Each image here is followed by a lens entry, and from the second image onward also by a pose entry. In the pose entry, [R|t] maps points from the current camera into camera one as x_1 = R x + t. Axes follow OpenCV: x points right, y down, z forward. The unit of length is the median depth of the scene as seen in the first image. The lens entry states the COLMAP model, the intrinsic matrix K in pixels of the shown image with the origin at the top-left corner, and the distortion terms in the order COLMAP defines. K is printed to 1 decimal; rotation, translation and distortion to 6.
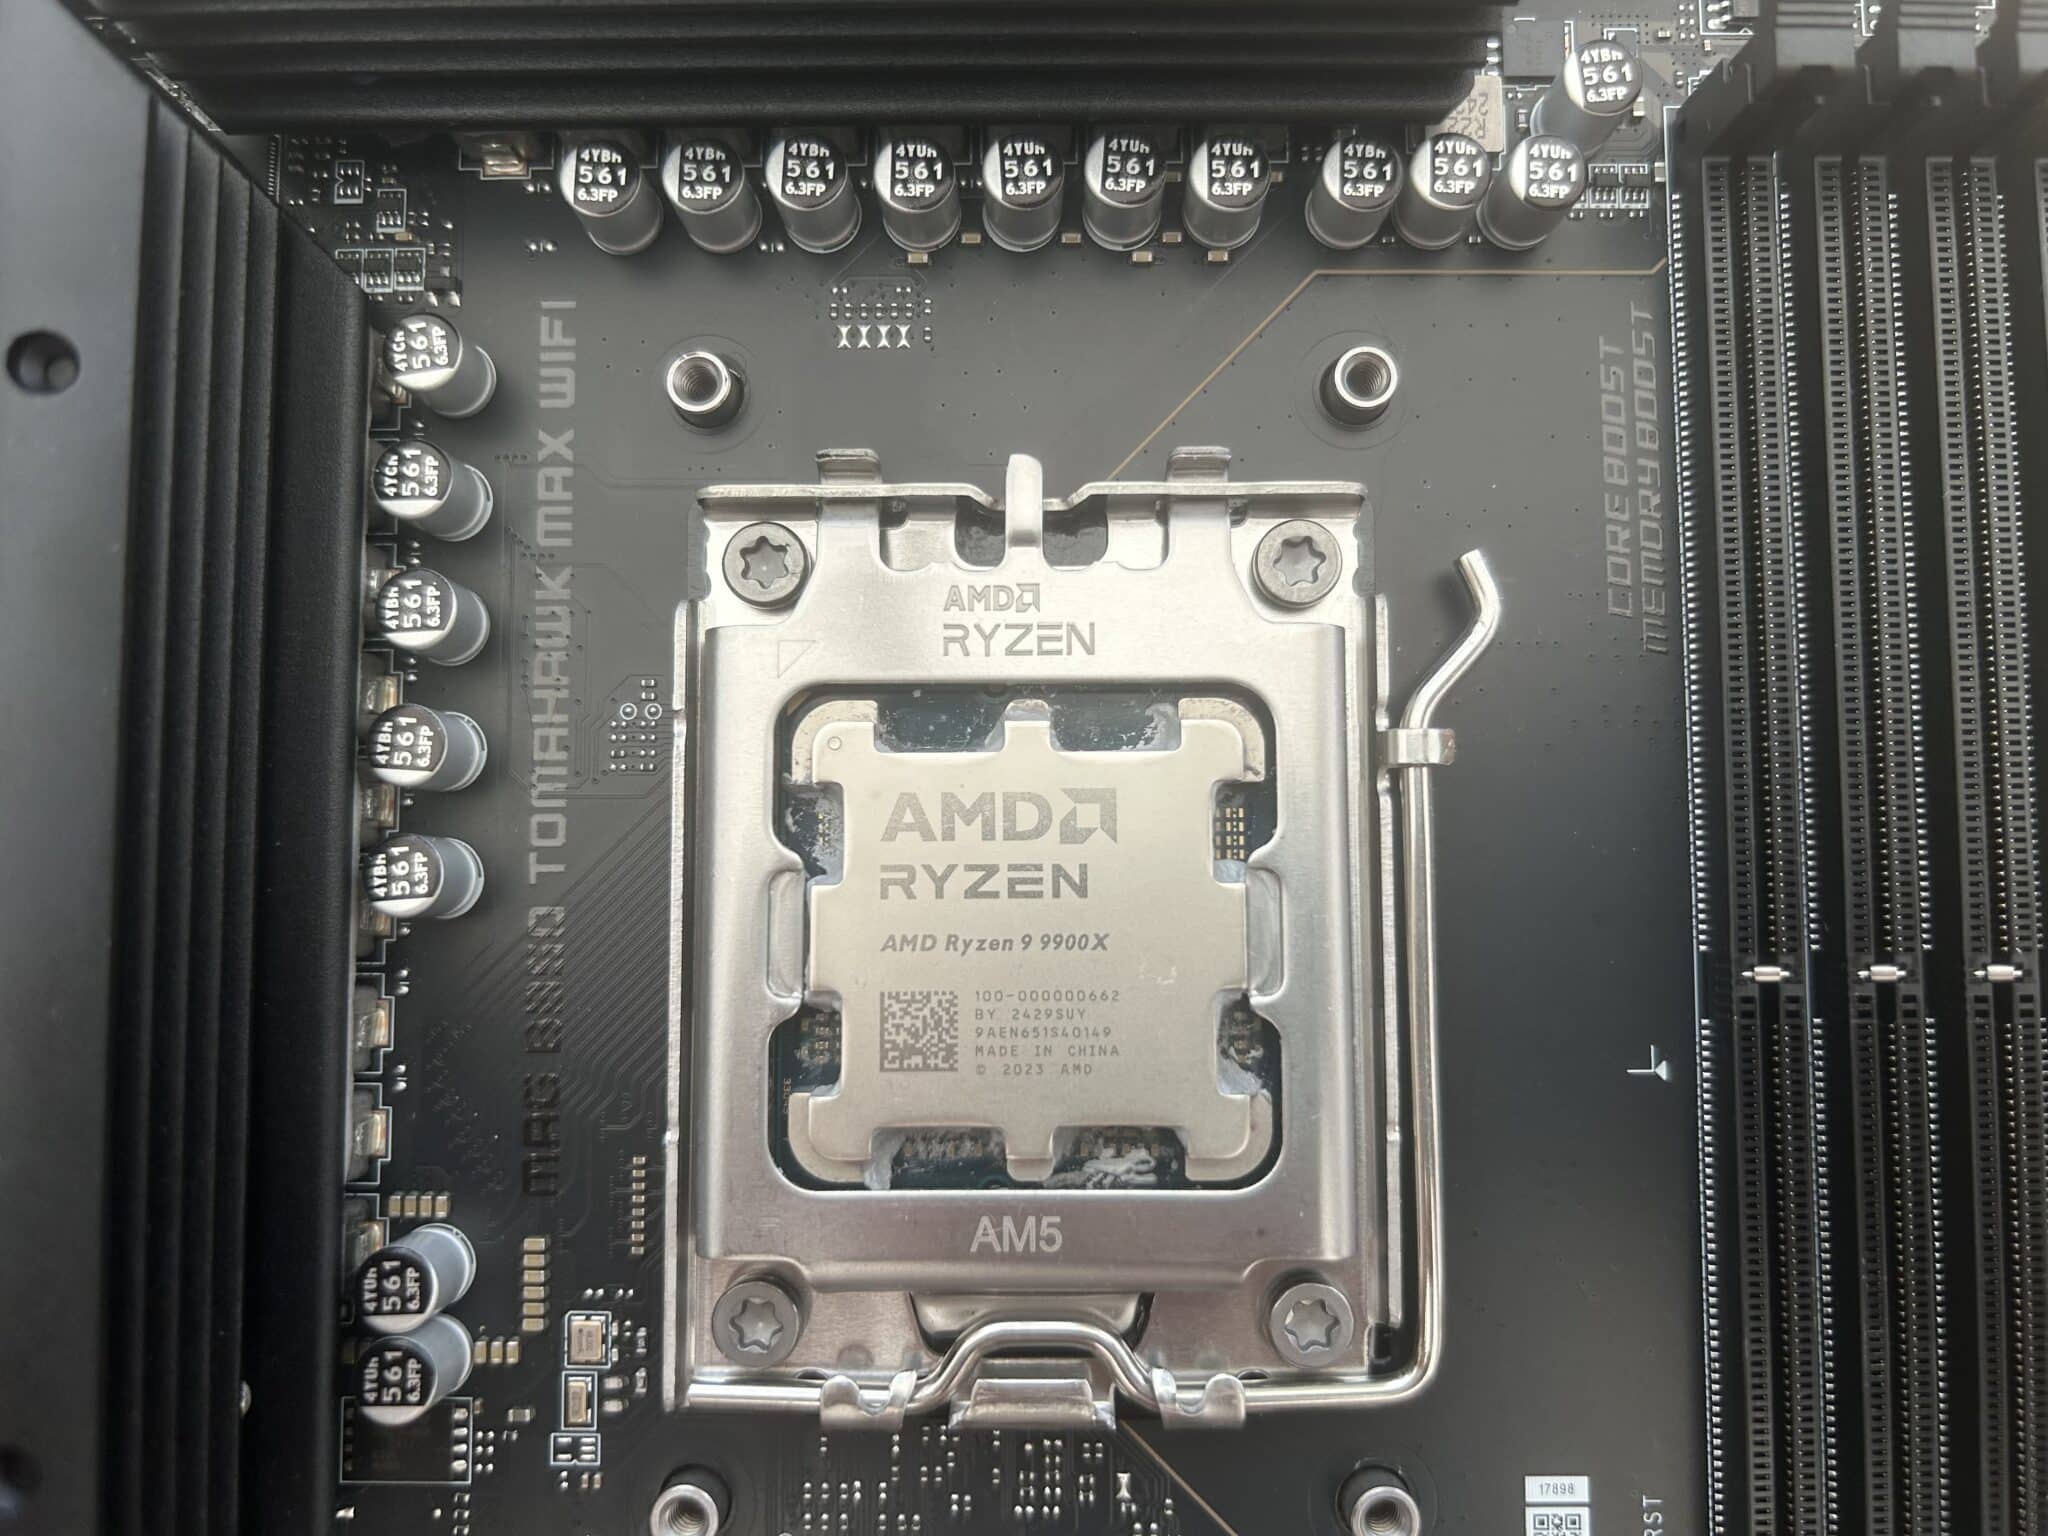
lens RADIAL K [[1631.2, 0, 1025.3], [0, 1631.2, 767.8], [0, 0, 1]] dist [-0.006752, -0.034476]
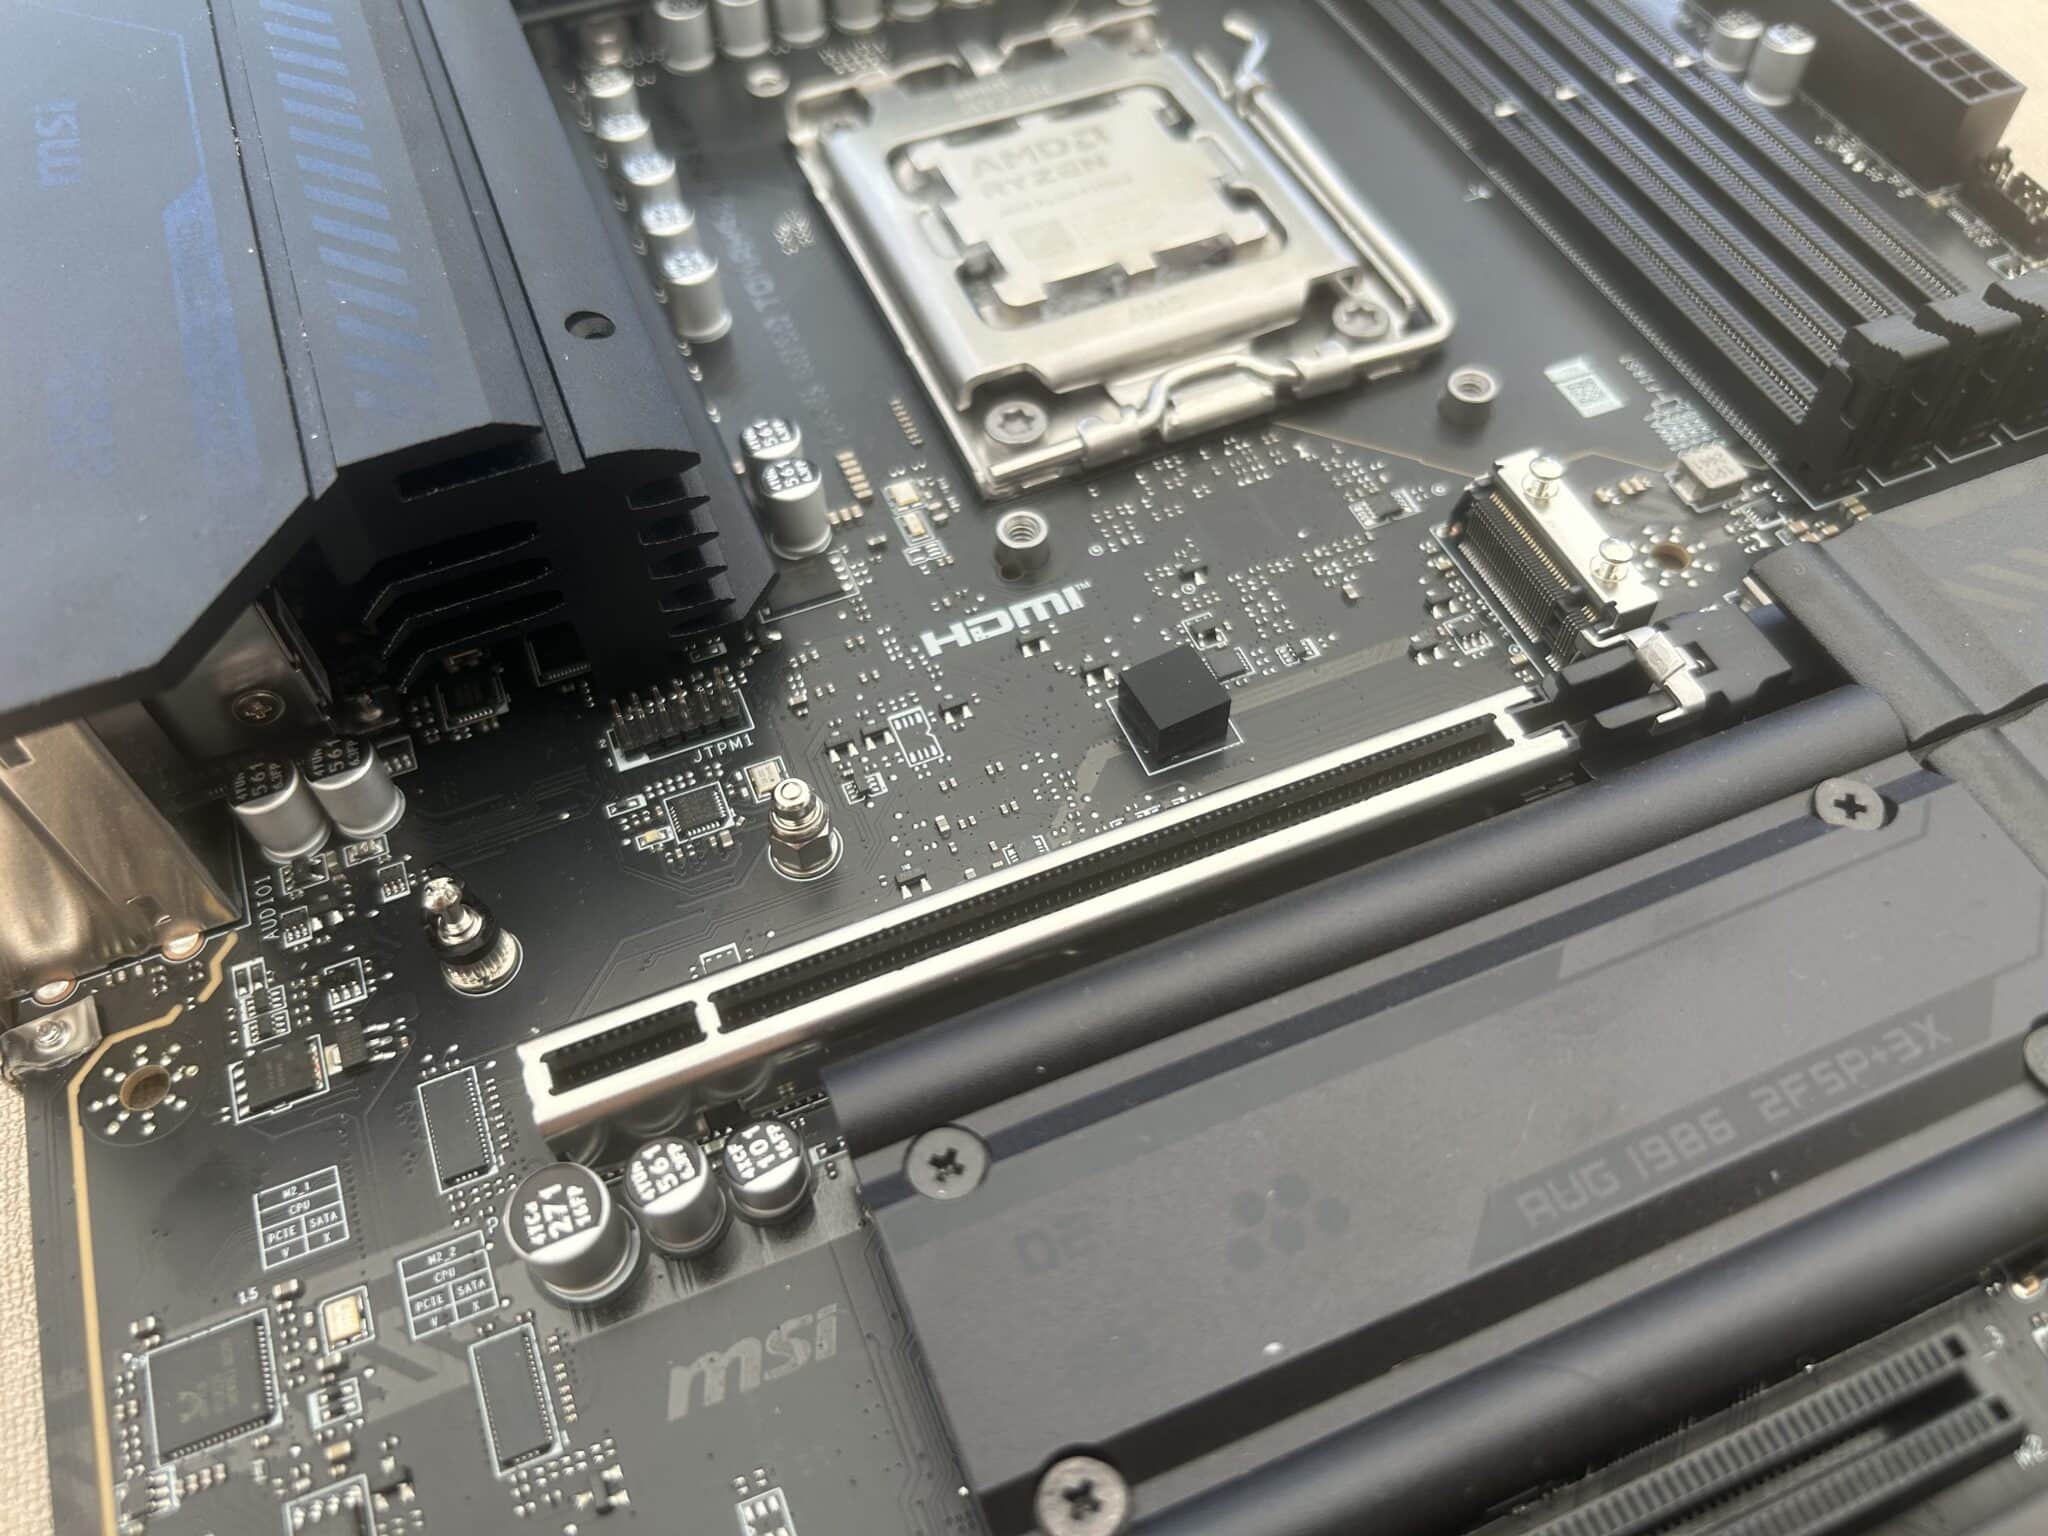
lens RADIAL K [[1631.2, 0, 1029.8], [0, 1631.2, 775.3], [0, 0, 1]] dist [-0.006752, -0.034476]
pose [[0.924925, -0.315779, 0.211653, -0.539661], [0.379725, 0.793737, -0.475174, 1.235947], [-0.017947, 0.519871, 0.854056, -0.049238]]
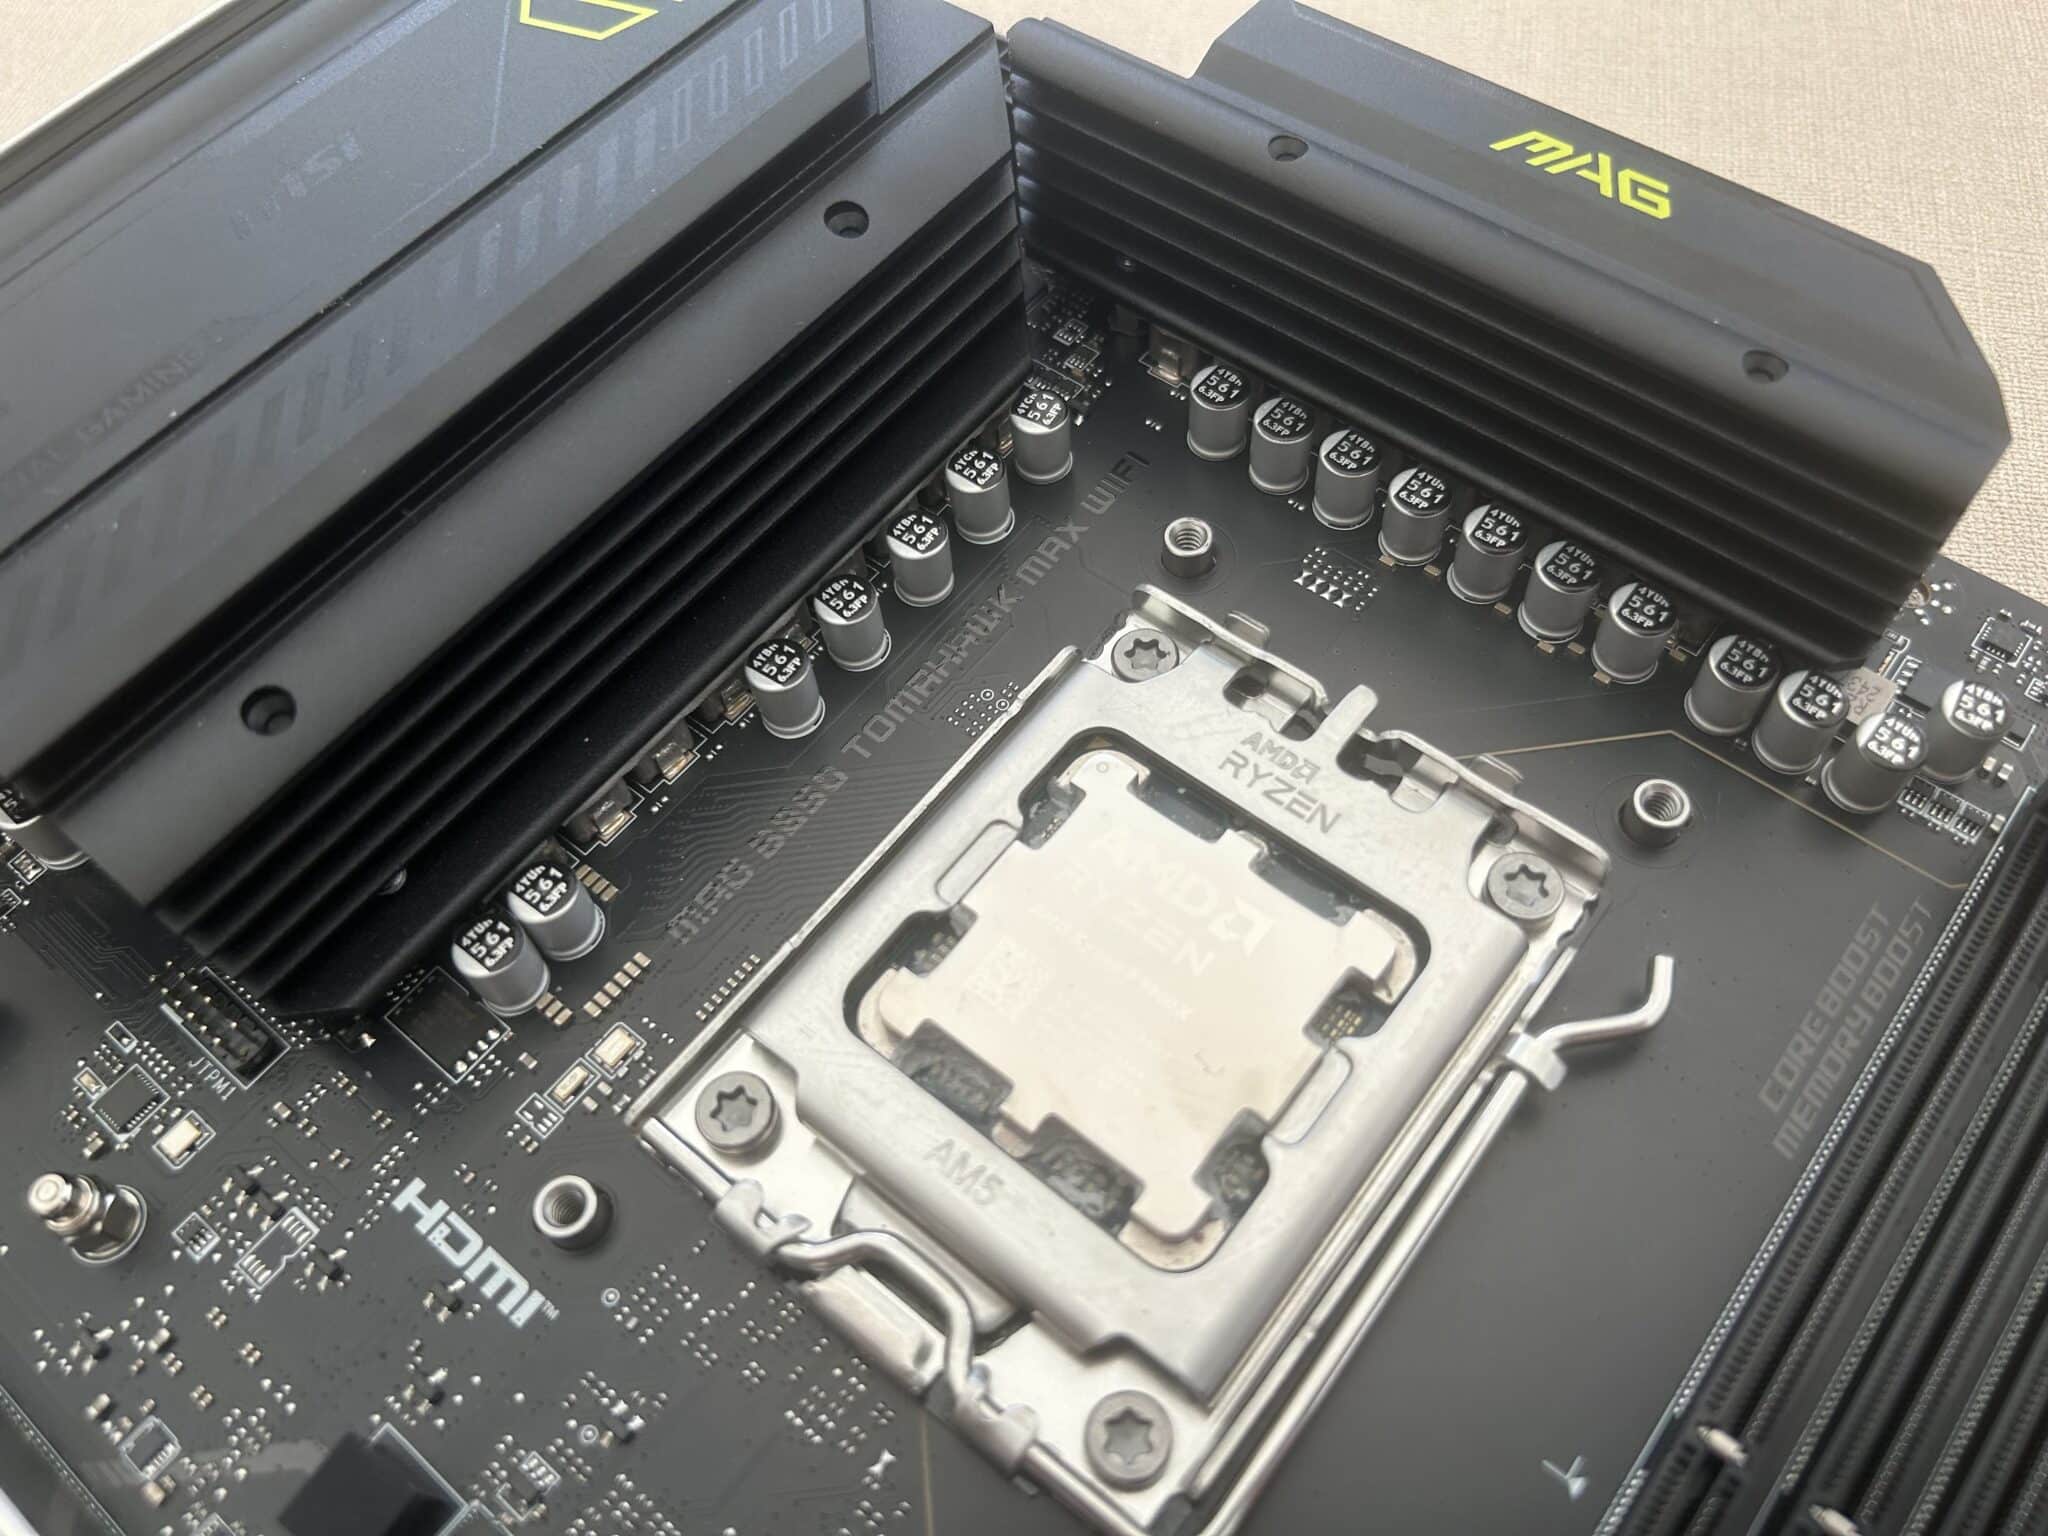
lens RADIAL K [[1631.2, 0, 1024.5], [0, 1631.2, 772.3], [0, 0, 1]] dist [-0.006752, -0.034476]
pose [[0.775610, 0.519607, -0.358382, 0.266243], [-0.622703, 0.722778, -0.299720, 0.377105], [0.103294, 0.455631, 0.884155, -0.074205]]
